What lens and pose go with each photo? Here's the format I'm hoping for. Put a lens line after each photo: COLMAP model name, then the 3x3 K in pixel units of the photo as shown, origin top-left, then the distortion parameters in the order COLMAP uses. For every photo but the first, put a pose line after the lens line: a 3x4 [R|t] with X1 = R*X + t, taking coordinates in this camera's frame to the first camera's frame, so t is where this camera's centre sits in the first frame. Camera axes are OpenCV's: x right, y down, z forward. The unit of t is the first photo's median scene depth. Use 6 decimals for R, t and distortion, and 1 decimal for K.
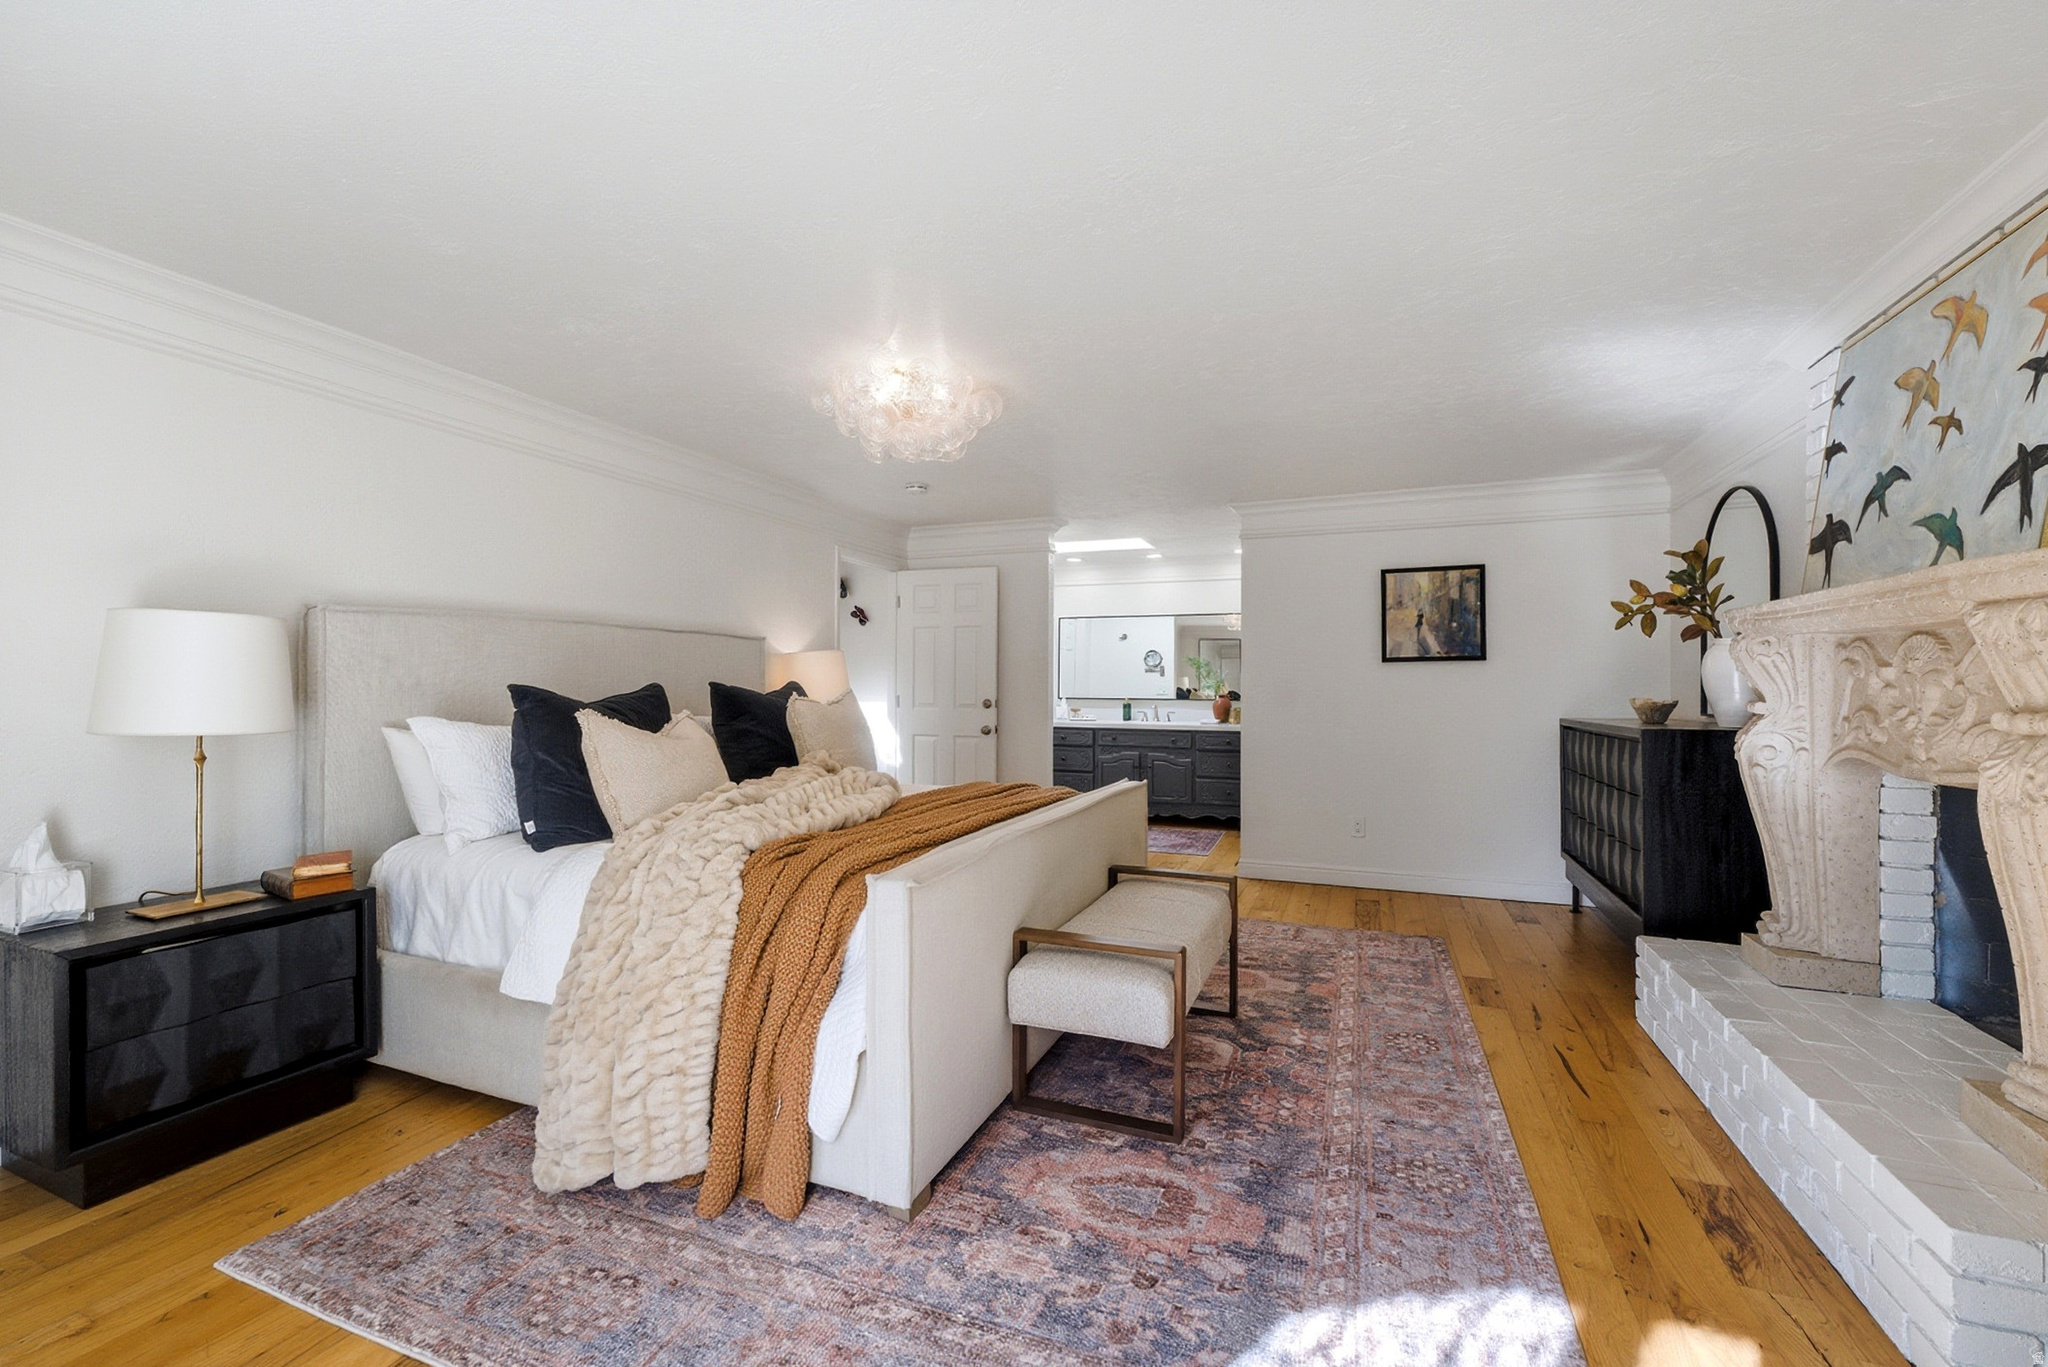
lens RADIAL K [[840.3, 0, 1022.3], [0, 840.3, 682.0], [0, 0, 1]] dist [0.001865, 0.000889]
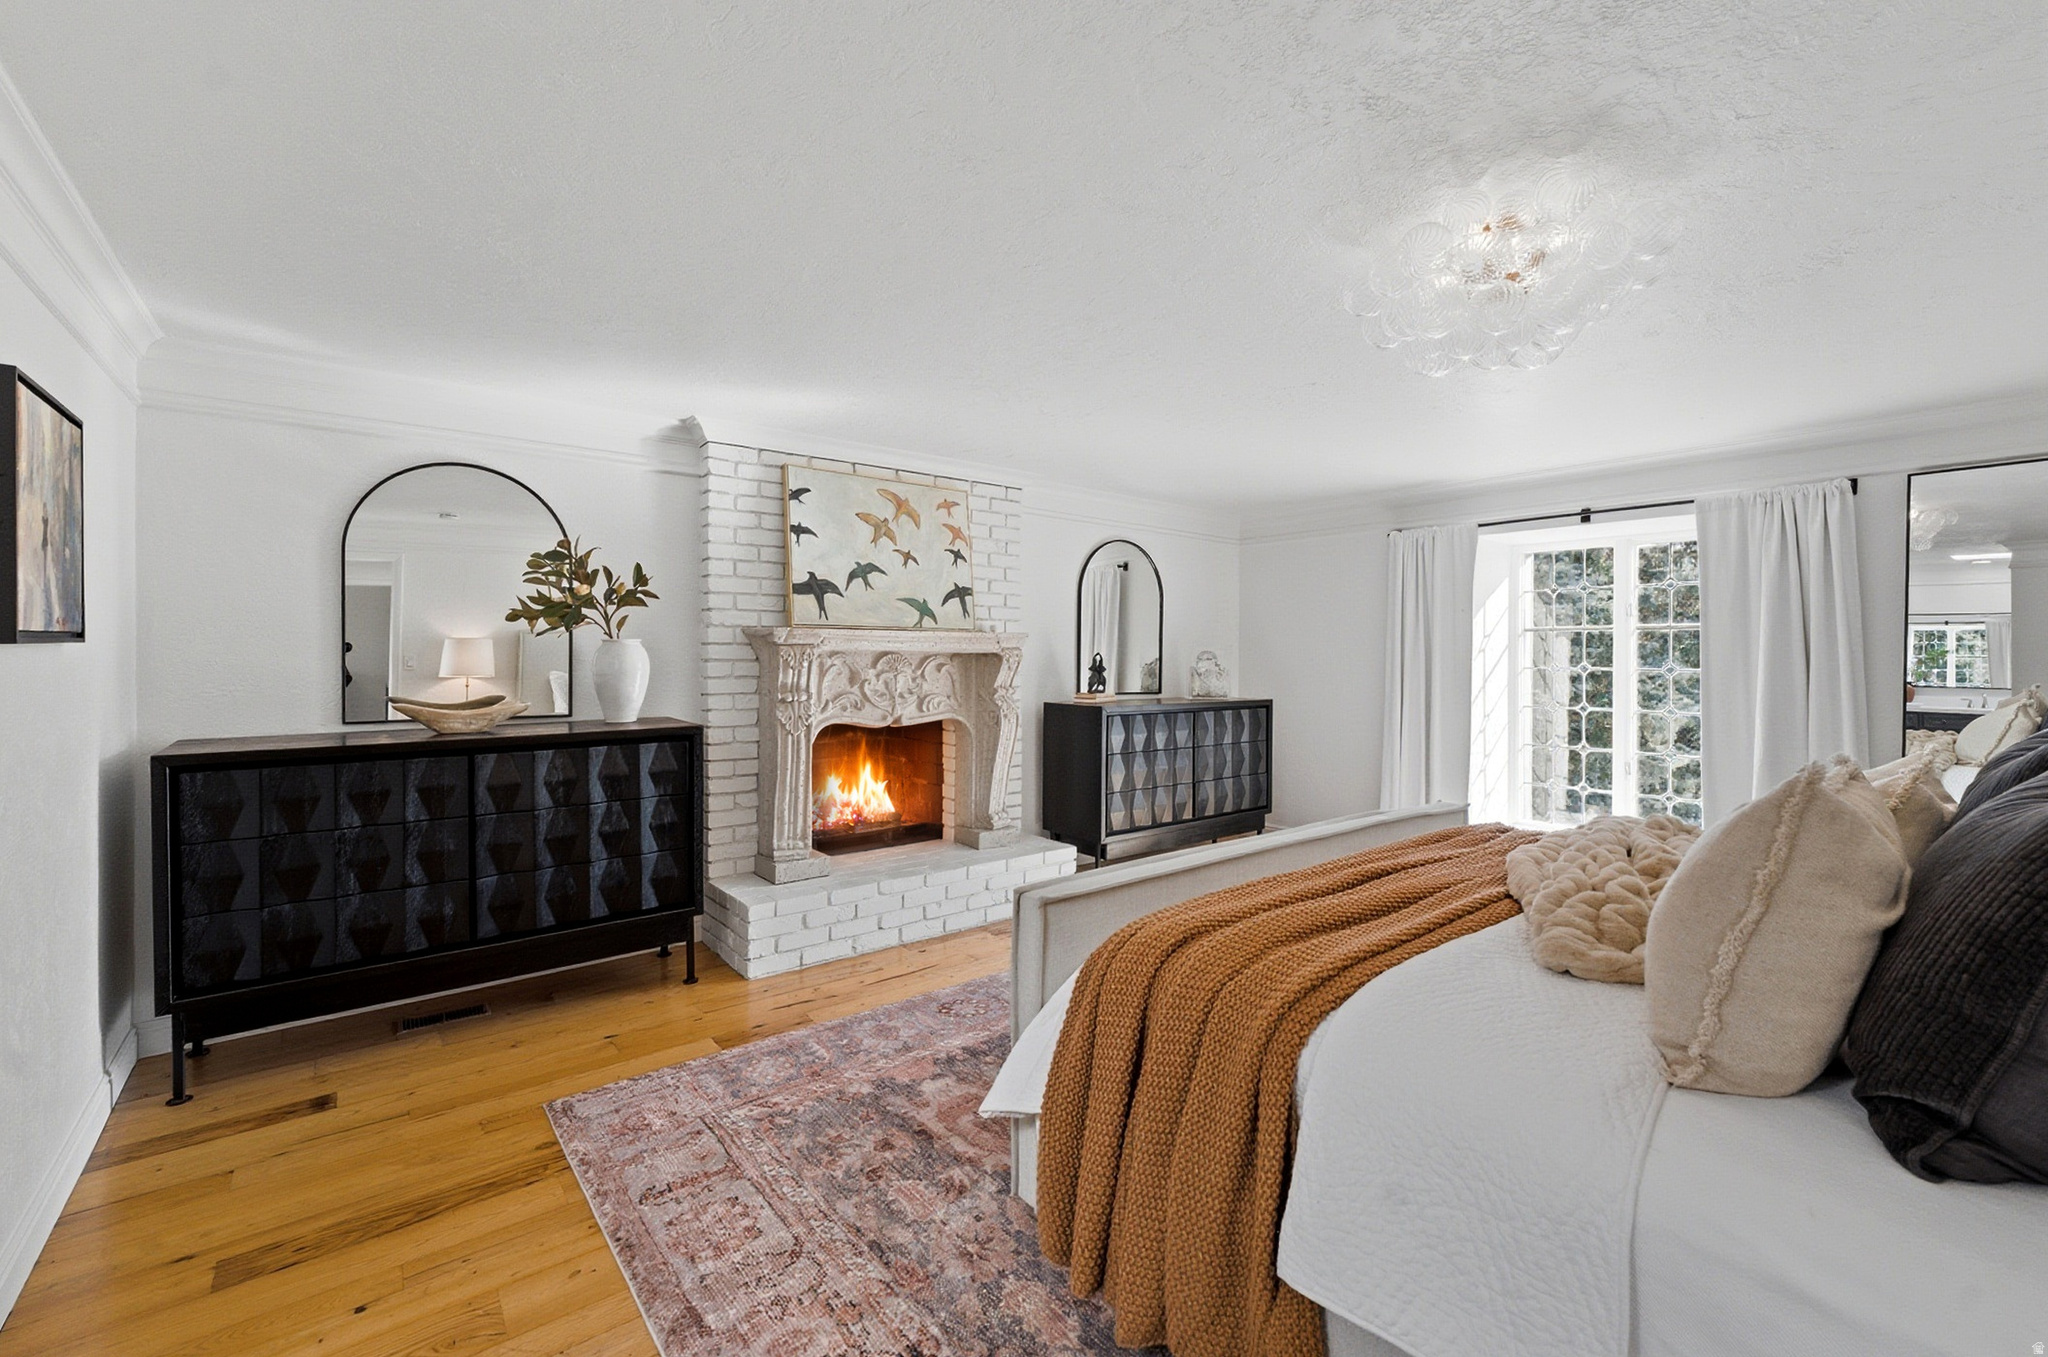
lens RADIAL K [[831.7, 0, 1034.1], [0, 831.7, 671.4], [0, 0, 1]] dist [-0.002787, -0.000153]
pose [[-0.874578, -0.006264, 0.484844, -0.127506], [-0.002557, 0.999962, 0.008306, -0.020952], [-0.484878, 0.006025, -0.874561, 1.665043]]
